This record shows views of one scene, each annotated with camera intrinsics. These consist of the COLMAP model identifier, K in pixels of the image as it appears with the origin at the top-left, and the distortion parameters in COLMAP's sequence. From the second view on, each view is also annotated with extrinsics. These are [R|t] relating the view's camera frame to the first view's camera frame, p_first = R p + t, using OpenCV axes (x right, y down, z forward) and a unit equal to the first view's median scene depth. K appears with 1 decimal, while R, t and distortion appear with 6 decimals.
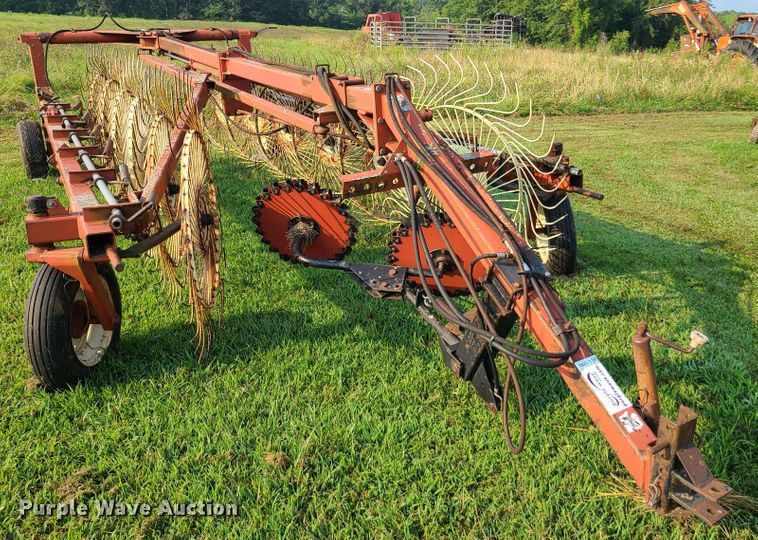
lens RADIAL K [[791.0, 0, 454.9], [0, 791.0, 248.7], [0, 0, 1]] dist [0.052954, -0.021547]
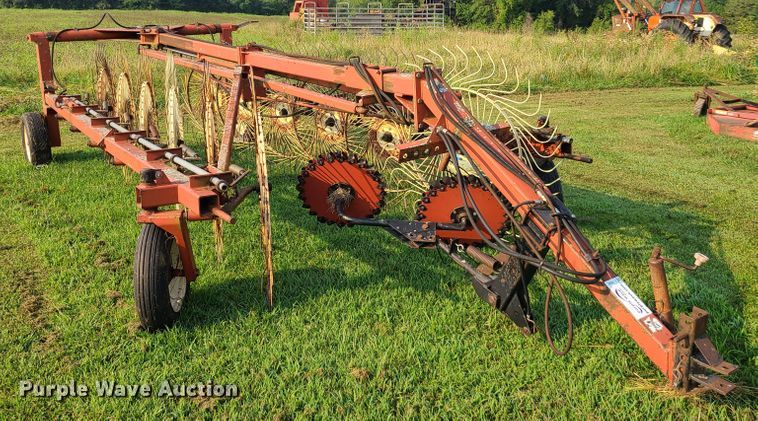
lens RADIAL K [[834.3, 0, 390.1], [0, 834.3, 154.6], [0, 0, 1]] dist [0.063677, -0.025369]
pose [[0.999399, -0.025756, 0.023205, -0.156820], [0.027924, 0.994740, -0.098554, 0.044209], [-0.020544, 0.099143, 0.994861, -0.258745]]
